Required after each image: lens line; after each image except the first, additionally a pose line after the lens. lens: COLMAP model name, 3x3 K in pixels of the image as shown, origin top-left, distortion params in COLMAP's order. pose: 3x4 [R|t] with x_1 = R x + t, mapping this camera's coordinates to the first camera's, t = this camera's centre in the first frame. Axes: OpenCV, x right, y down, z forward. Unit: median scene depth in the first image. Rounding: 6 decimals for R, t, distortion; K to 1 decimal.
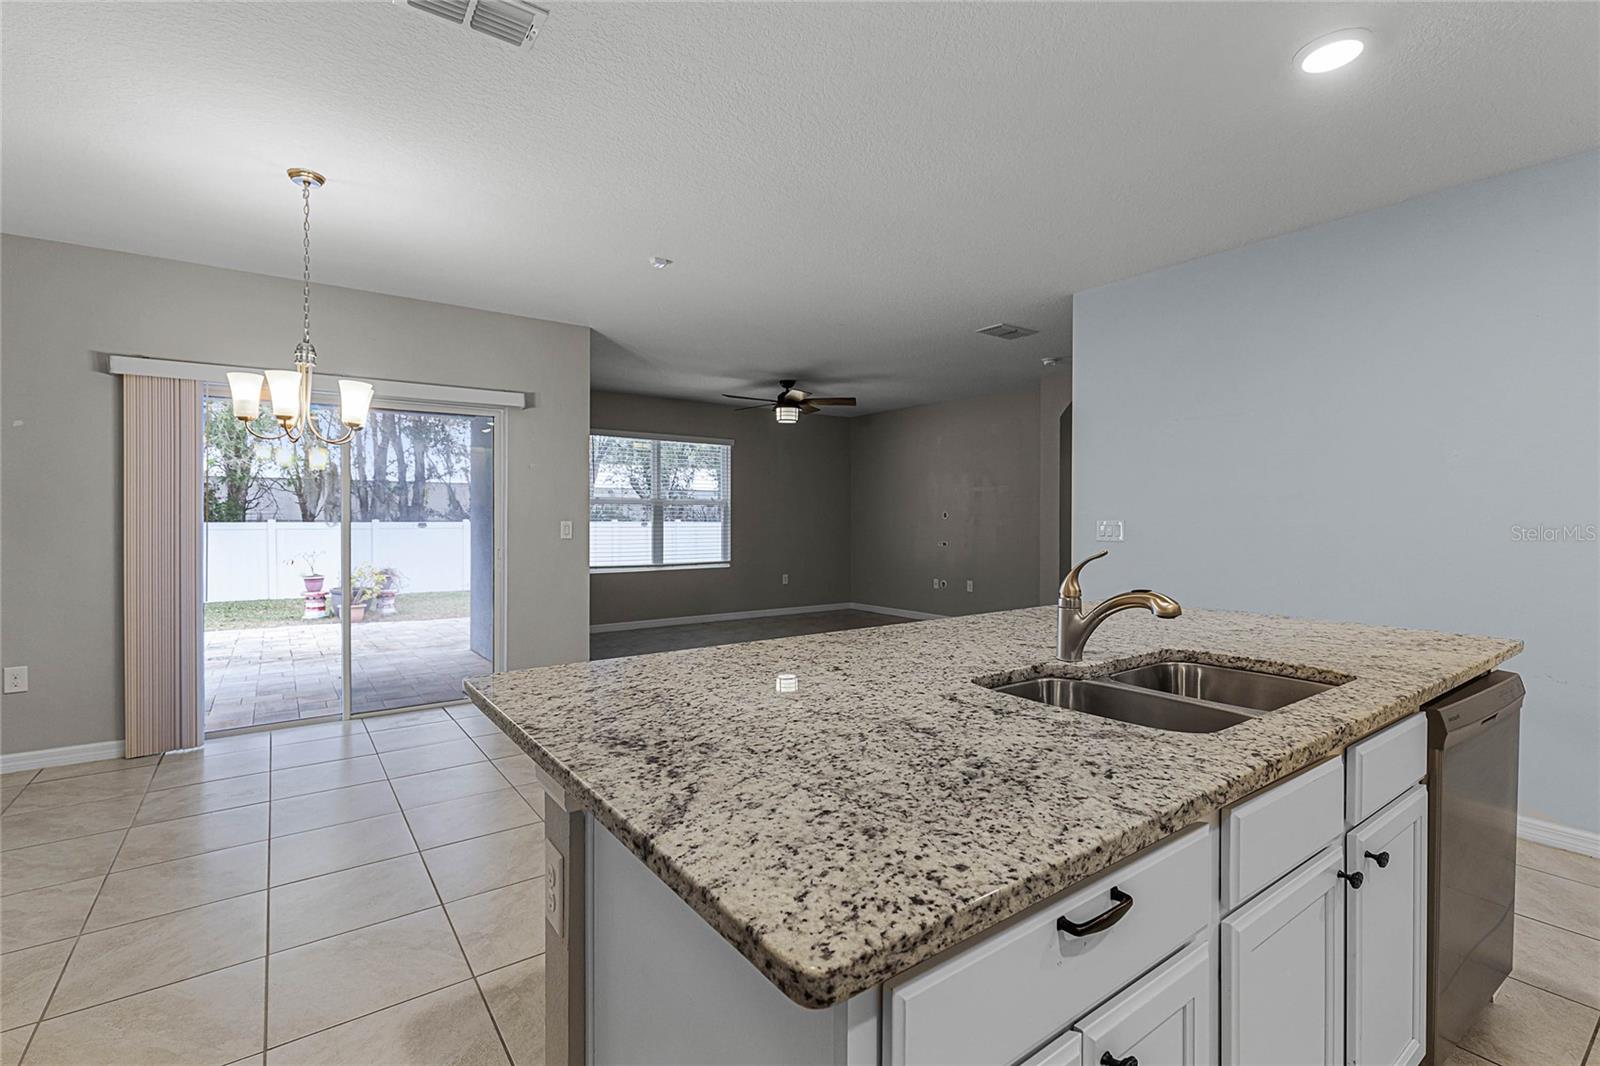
lens RADIAL K [[717.0, 0, 796.6], [0, 717.0, 519.4], [0, 0, 1]] dist [0.000985, -0.000571]
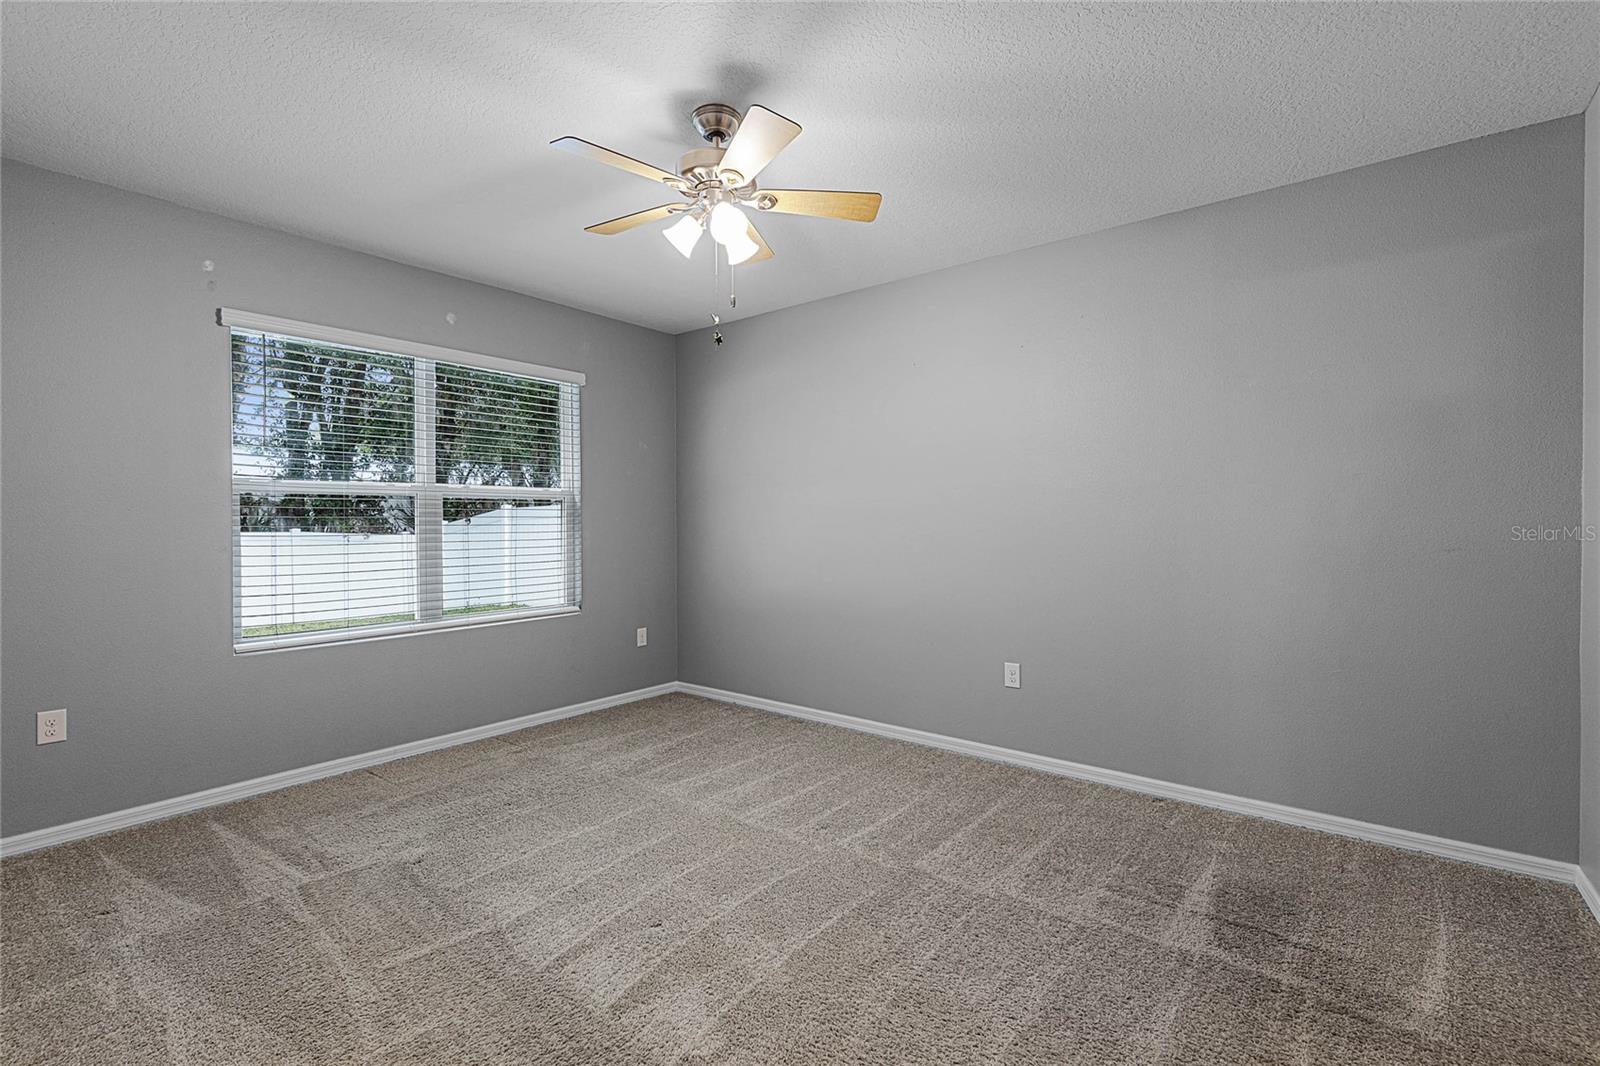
lens RADIAL K [[722.1, 0, 798.2], [0, 722.1, 515.8], [0, 0, 1]] dist [0.001316, -0.000287]
pose [[0.965546, -0.007605, 0.260121, -0.379065], [0.010745, 0.999886, -0.010651, 0.003800], [-0.260010, 0.013079, 0.965517, 2.213482]]
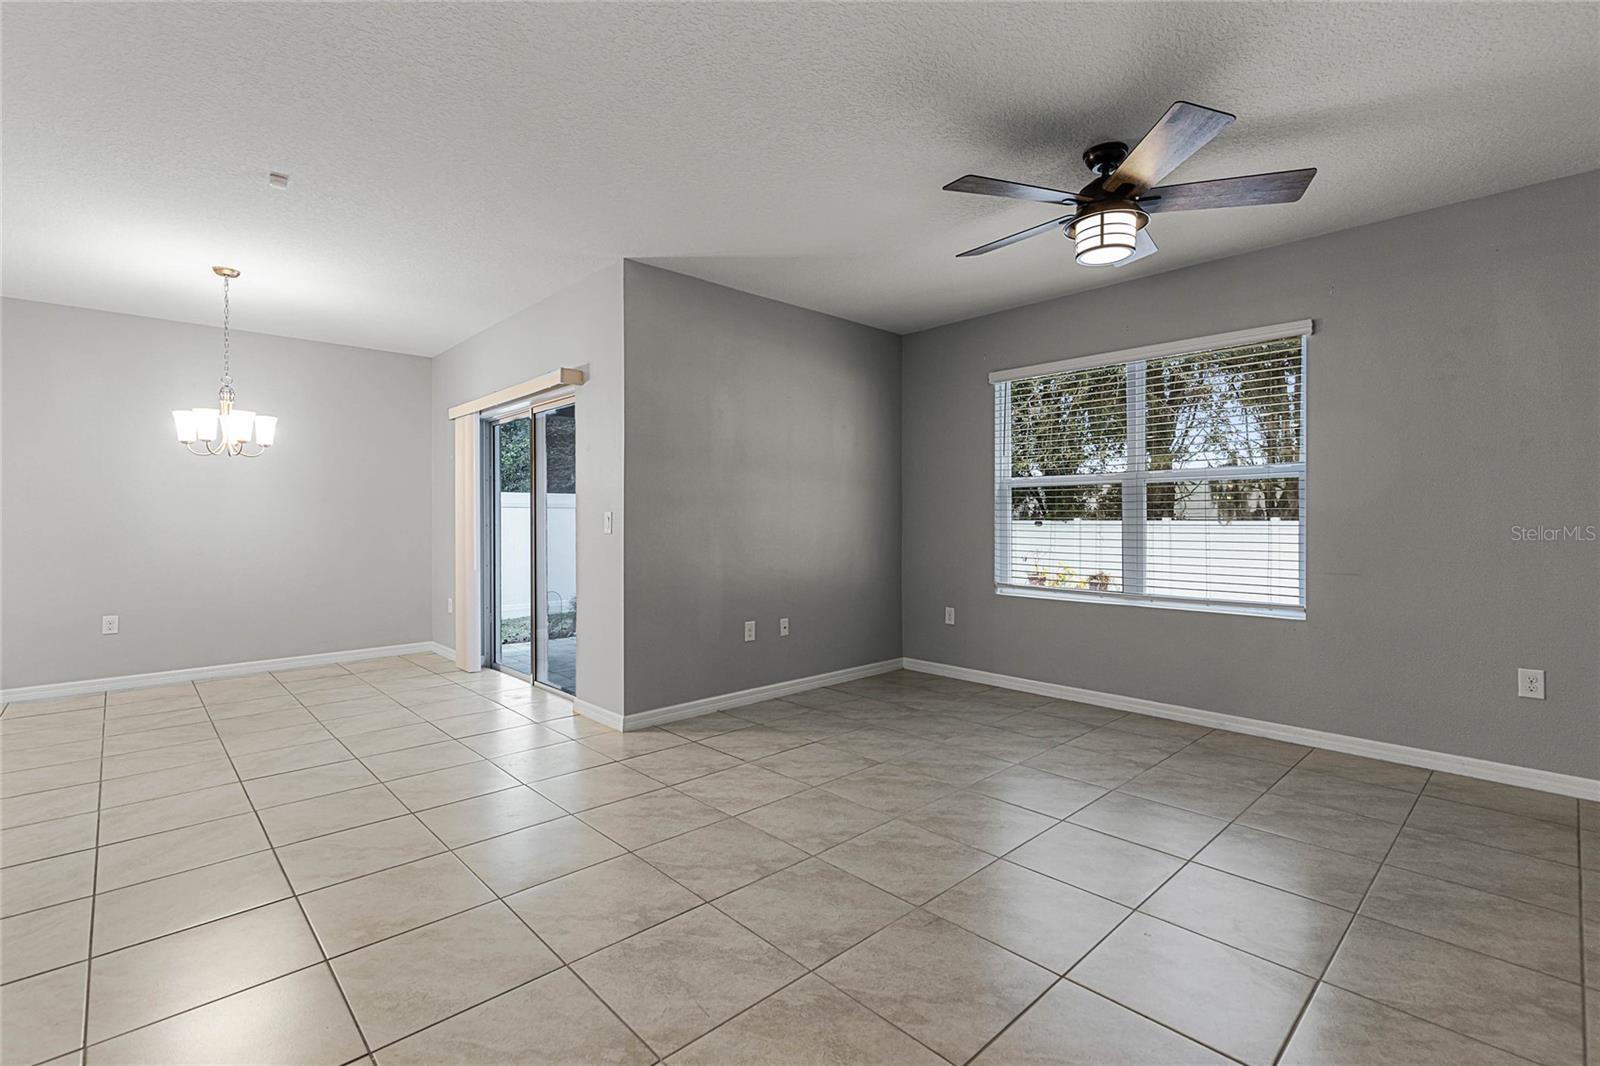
lens RADIAL K [[719.3, 0, 794.1], [0, 719.3, 521.6], [0, 0, 1]] dist [0.005550, 0.000029]
pose [[0.124042, 0.001505, -0.992276, 1.478896], [-0.000268, 0.999999, 0.001483, 0.033906], [0.992277, 0.000082, 0.124042, 3.223487]]
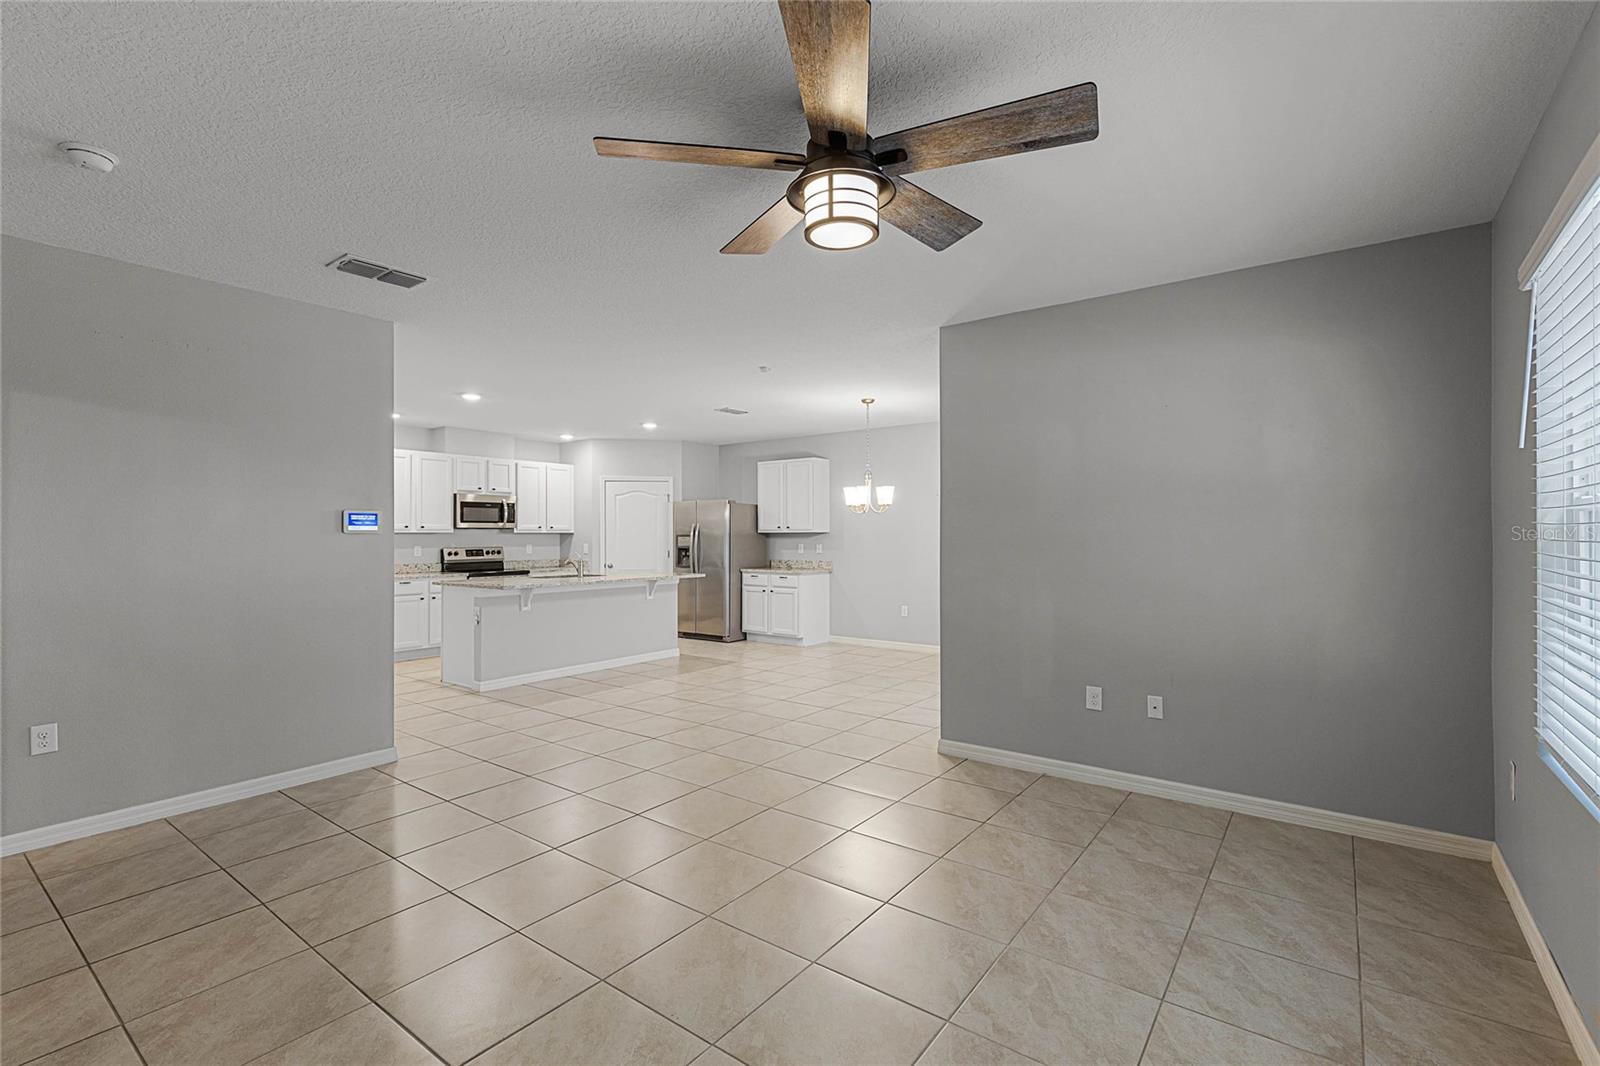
lens RADIAL K [[714.9, 0, 800.6], [0, 714.9, 532.8], [0, 0, 1]] dist [0.001755, -0.000046]
pose [[-0.955254, -0.000889, -0.295785, 0.362491], [-0.000738, 1.000000, -0.000622, -0.070495], [0.295786, -0.000376, -0.955254, 5.243623]]
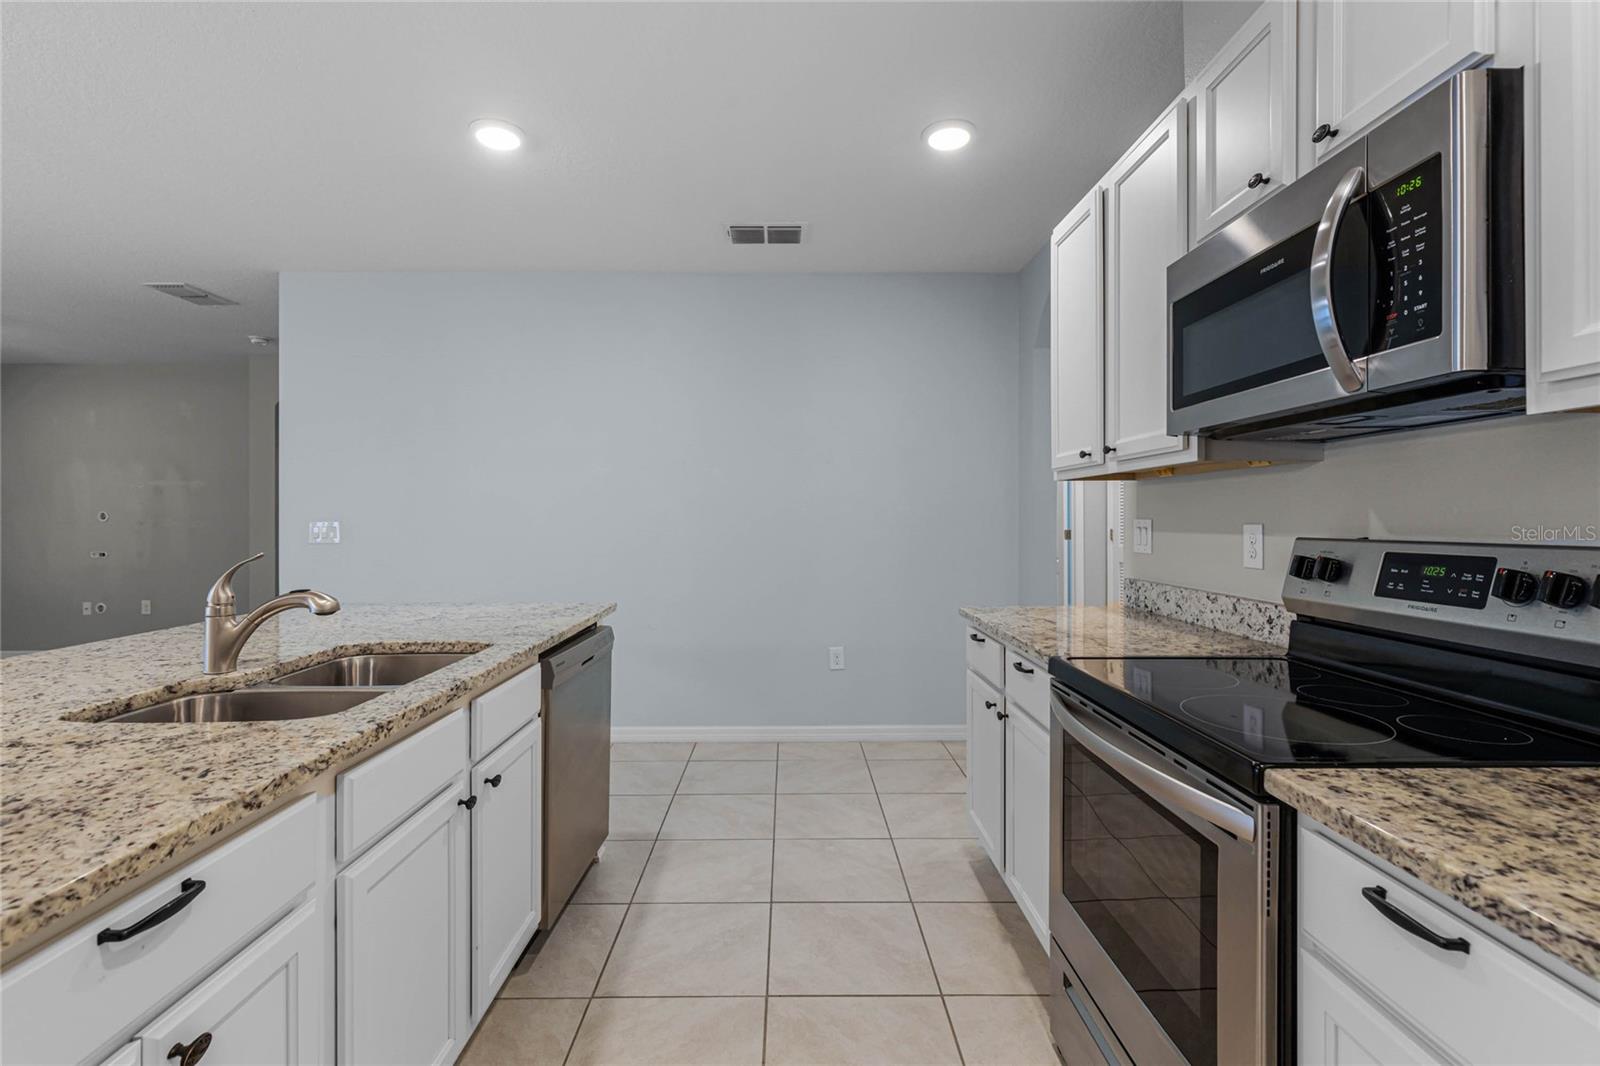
lens RADIAL K [[717.0, 0, 796.6], [0, 717.0, 519.4], [0, 0, 1]] dist [0.000985, -0.000571]
pose [[0.574733, -0.004355, 0.818330, 0.047238], [0.005421, 0.999984, 0.001515, 0.000764], [-0.818323, 0.003566, 0.574747, -0.134065]]
